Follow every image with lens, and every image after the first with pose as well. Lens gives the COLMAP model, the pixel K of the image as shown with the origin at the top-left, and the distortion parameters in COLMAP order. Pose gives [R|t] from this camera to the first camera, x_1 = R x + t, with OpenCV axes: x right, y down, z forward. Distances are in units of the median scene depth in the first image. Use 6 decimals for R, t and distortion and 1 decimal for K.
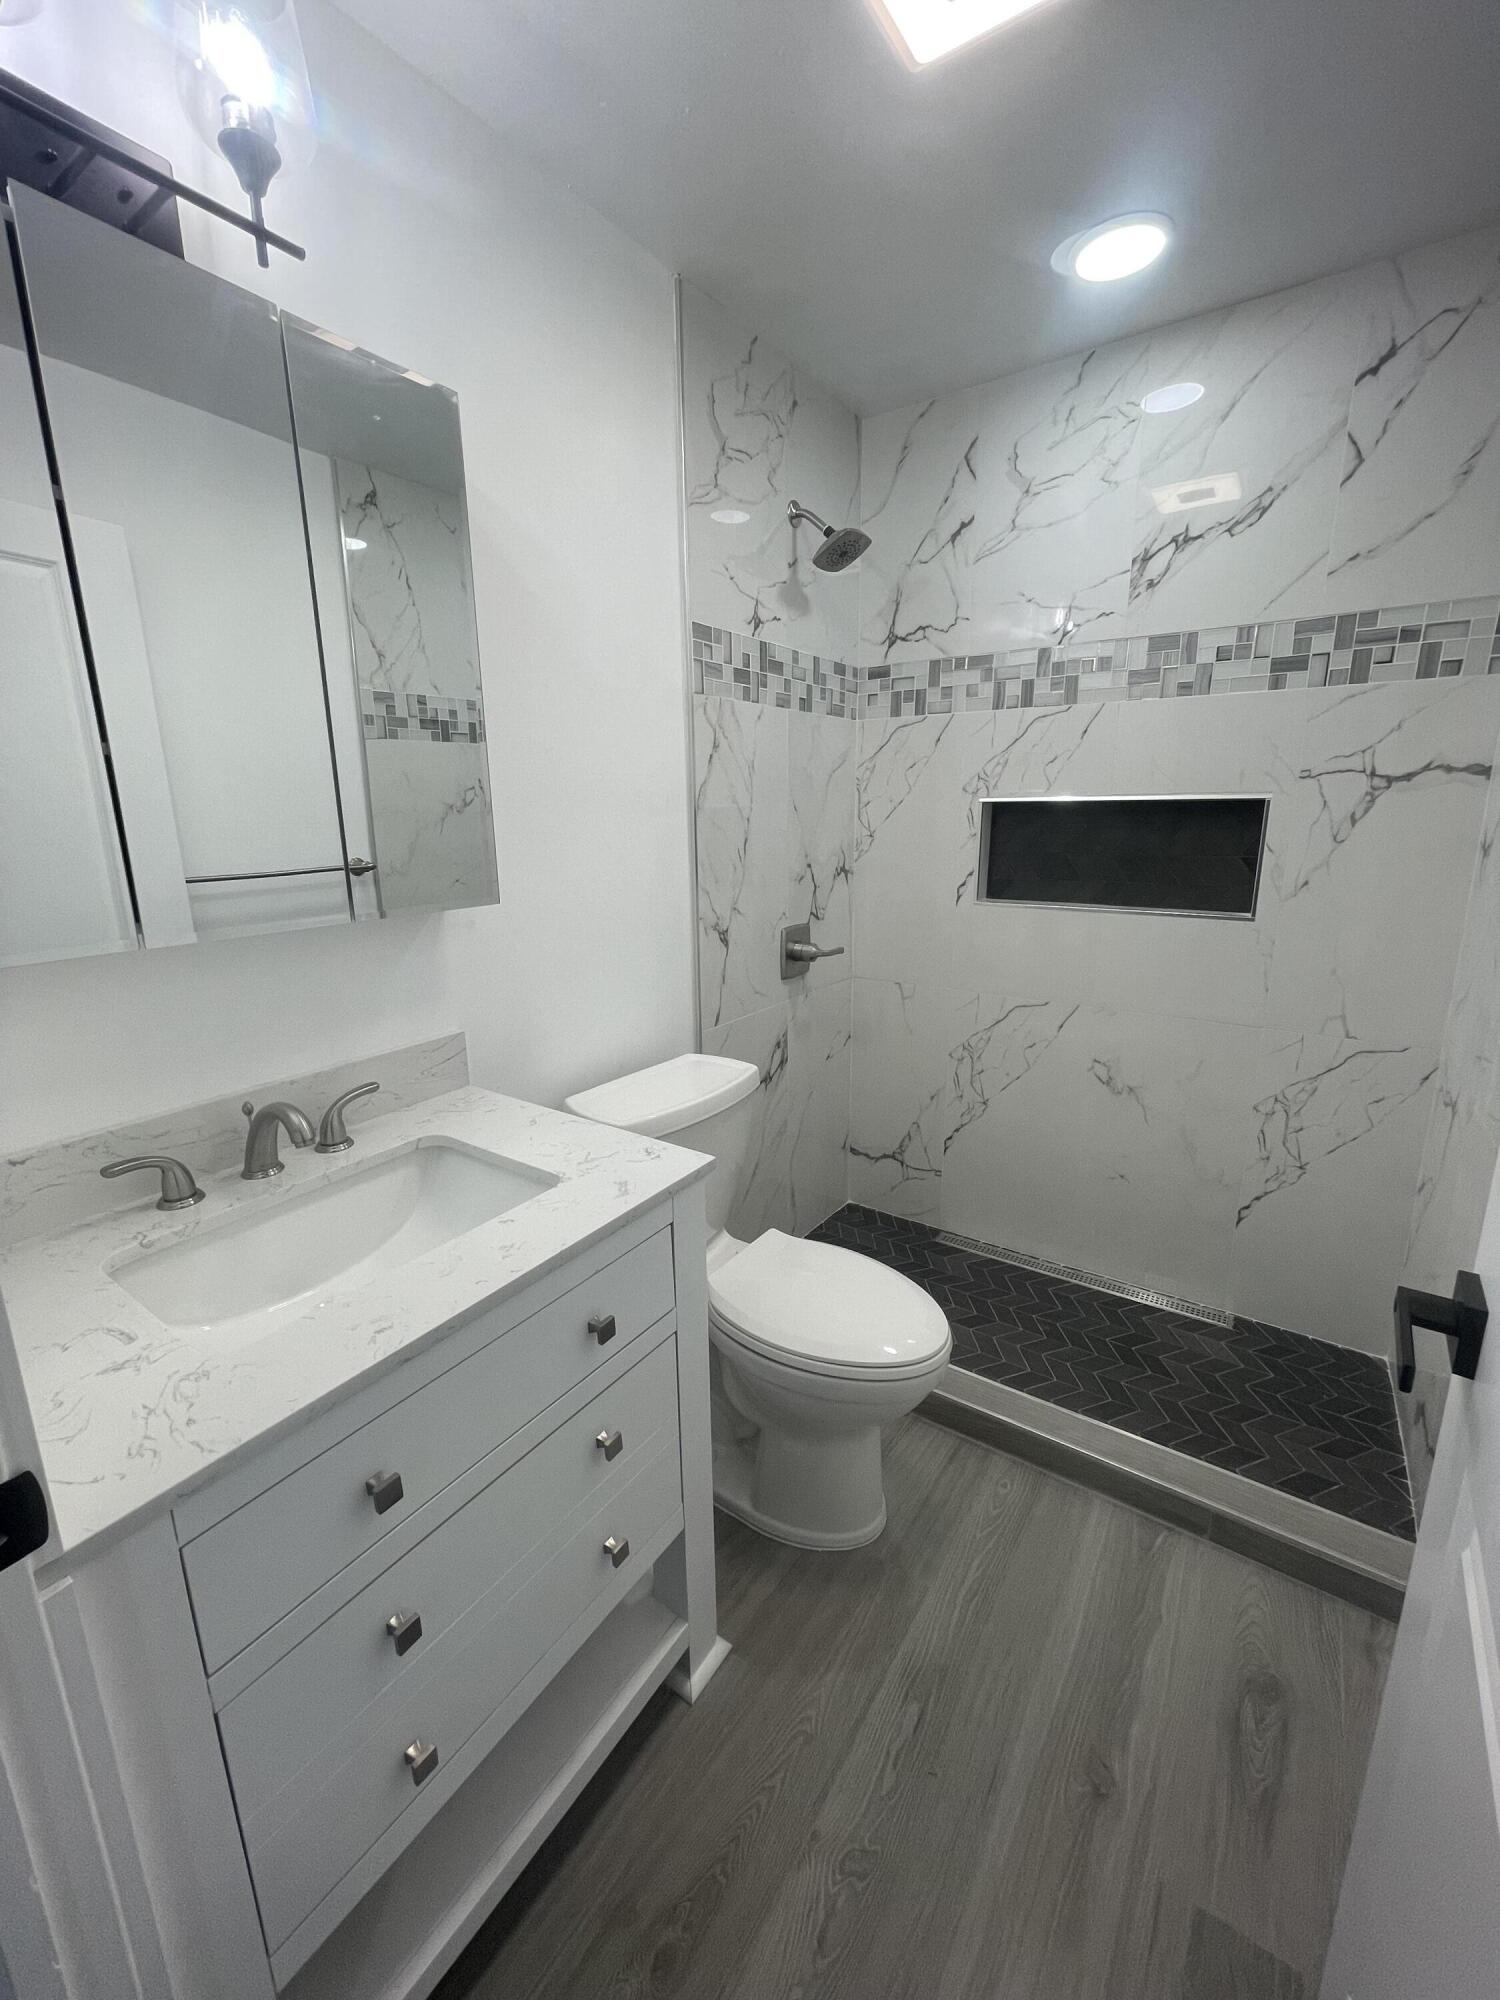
lens RADIAL K [[807.2, 0, 747.3], [0, 807.2, 994.6], [0, 0, 1]] dist [-0.002038, 0.000189]
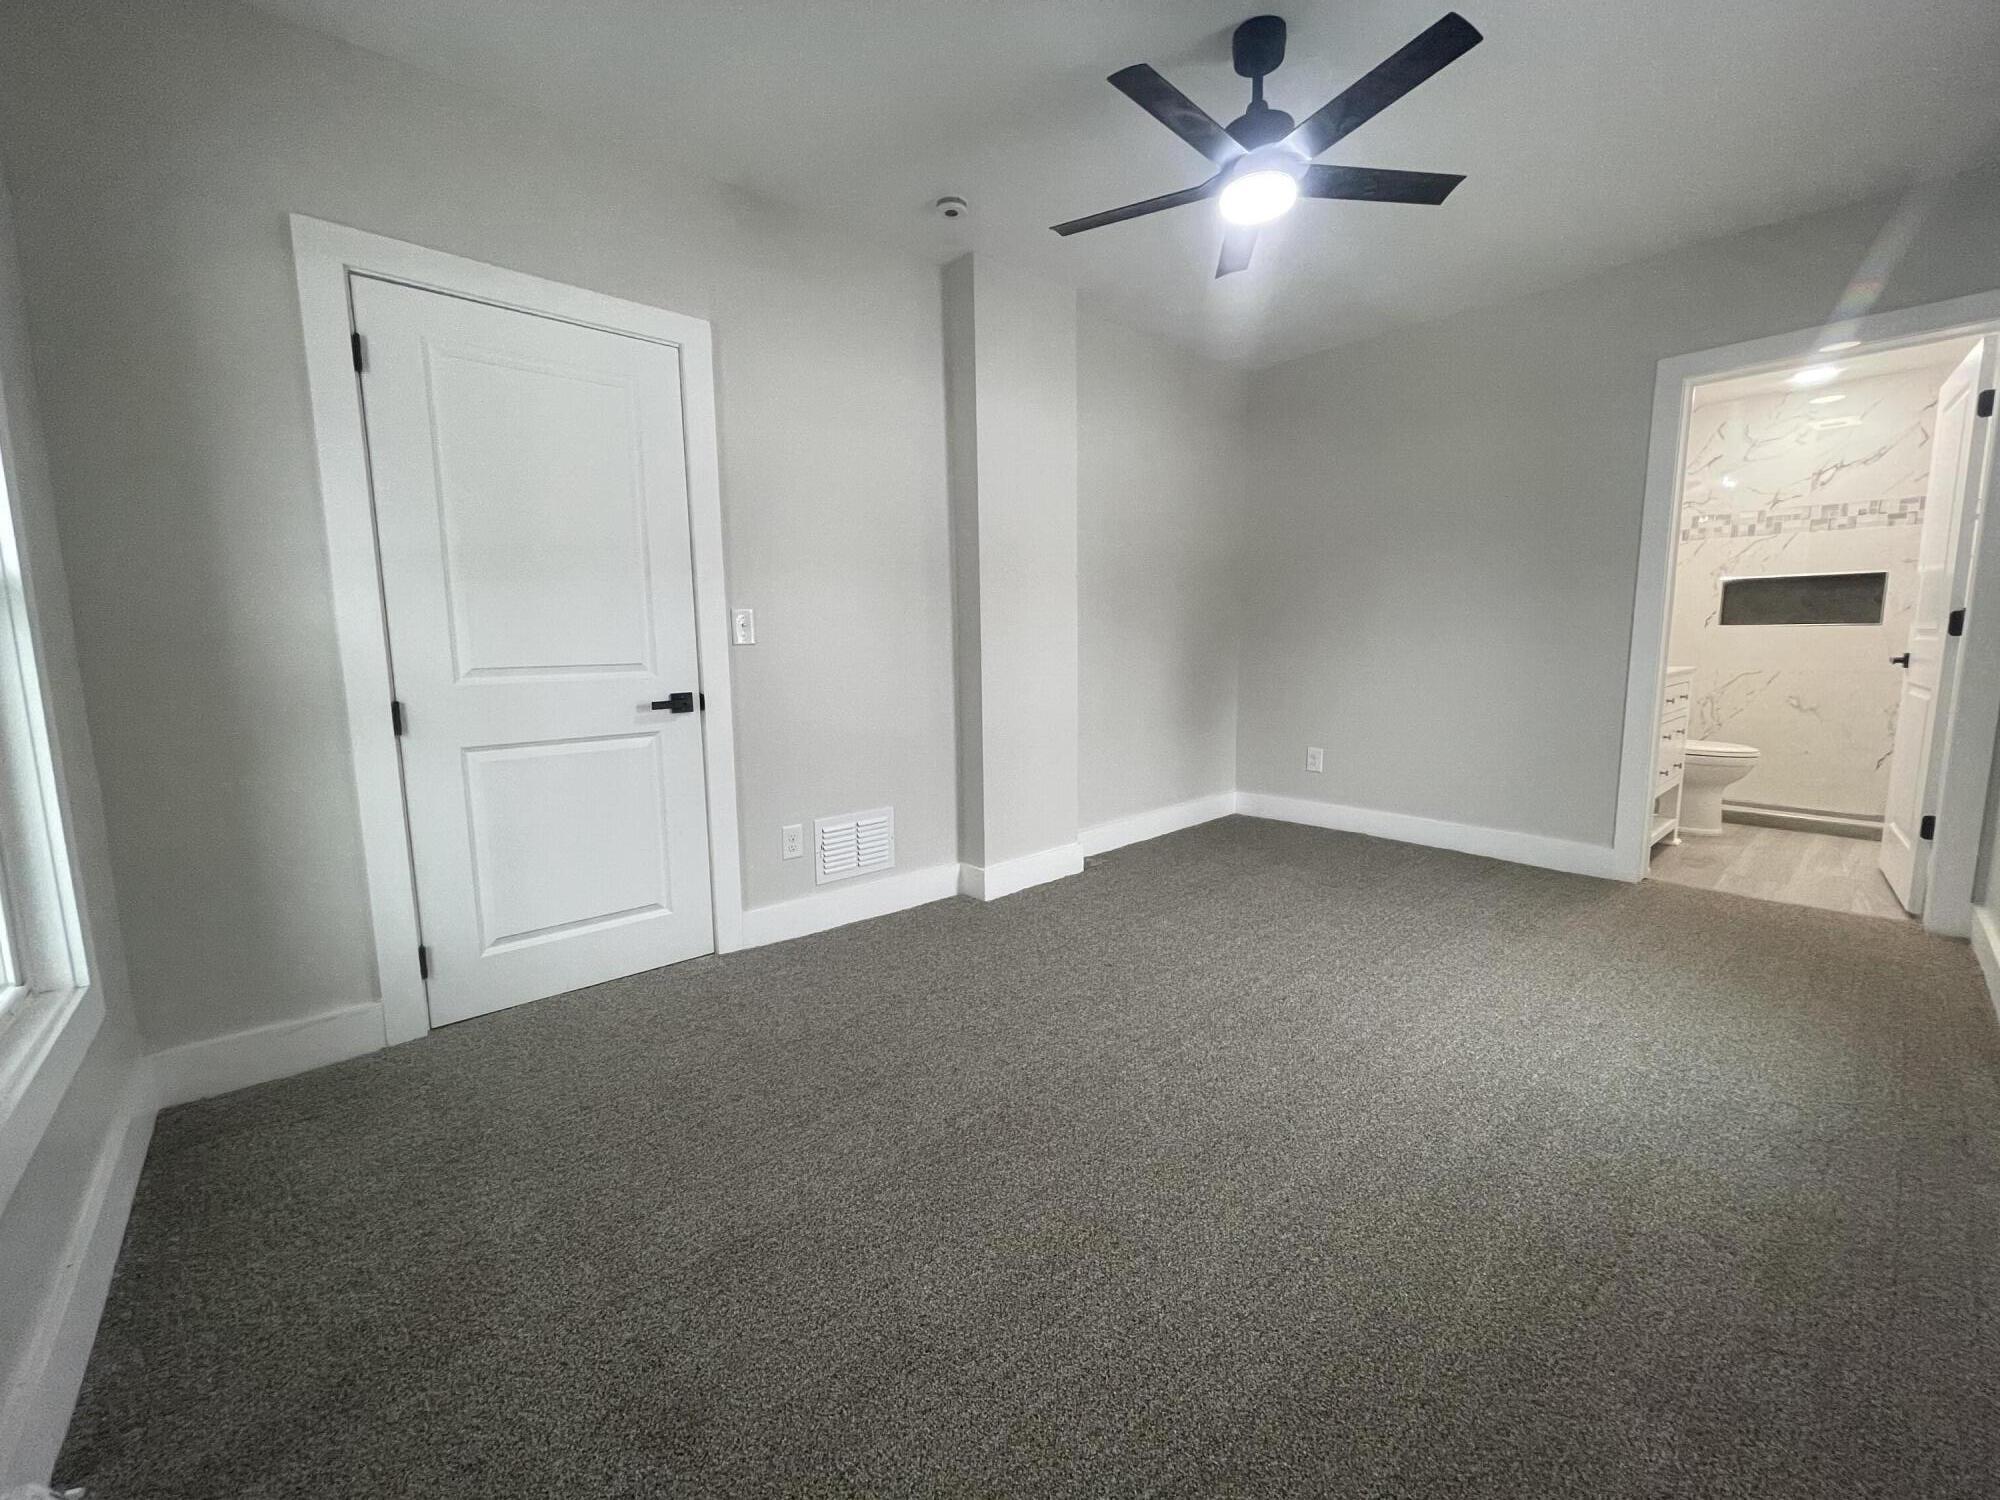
lens RADIAL K [[807.2, 0, 1016.0], [0, 807.2, 752.0], [0, 0, 1]] dist [-0.002038, 0.000189]
pose [[0.971462, 0.039680, -0.233855, -1.177329], [-0.062531, 0.993875, -0.091122, 0.614728], [0.228806, 0.103145, 0.967992, -1.692058]]
